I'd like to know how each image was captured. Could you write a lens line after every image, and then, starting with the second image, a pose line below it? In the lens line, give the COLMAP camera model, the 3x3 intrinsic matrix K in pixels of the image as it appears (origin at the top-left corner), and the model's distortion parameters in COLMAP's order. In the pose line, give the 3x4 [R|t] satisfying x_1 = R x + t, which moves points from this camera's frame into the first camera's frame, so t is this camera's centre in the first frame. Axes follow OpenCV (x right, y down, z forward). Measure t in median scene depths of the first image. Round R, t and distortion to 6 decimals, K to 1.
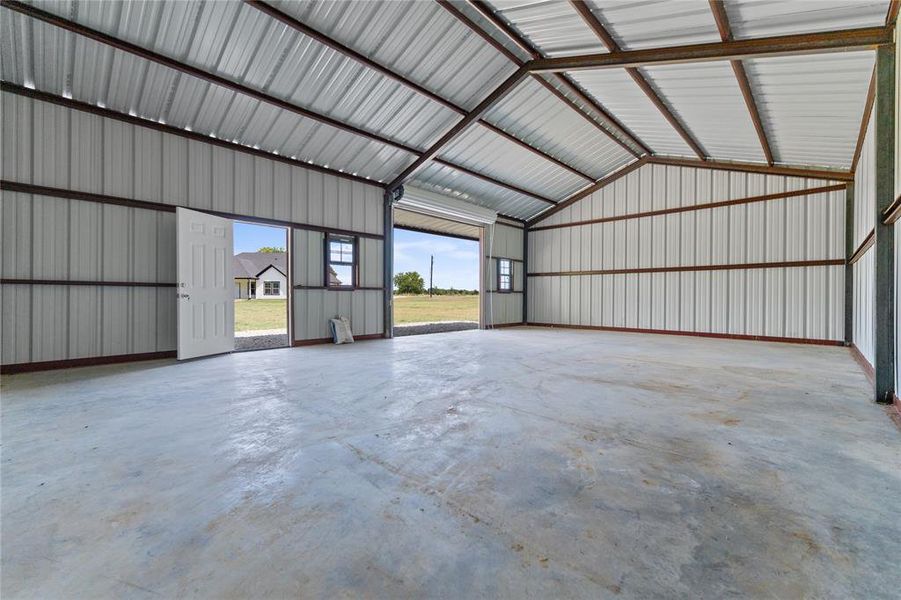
lens RADIAL K [[434.1, 0, 450.5], [0, 434.1, 300.0], [0, 0, 1]] dist [0.000087, 0.000321]
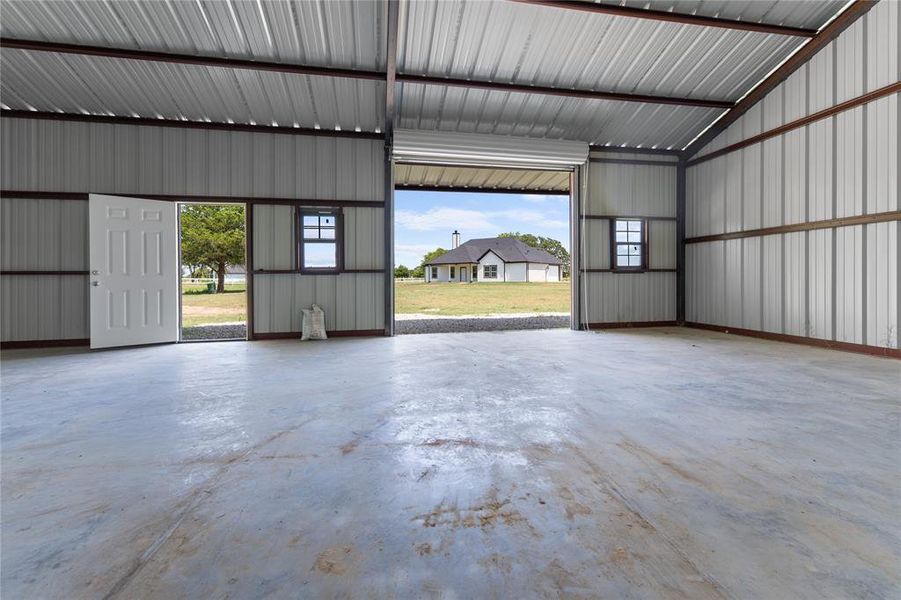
lens RADIAL K [[424.2, 0, 451.3], [0, 424.2, 282.5], [0, 0, 1]] dist [0.002556, 0.000153]
pose [[0.782632, -0.005228, -0.622463, 0.402913], [0.006041, 0.999981, -0.000803, -0.004188], [0.622456, -0.003132, 0.782649, 0.487605]]
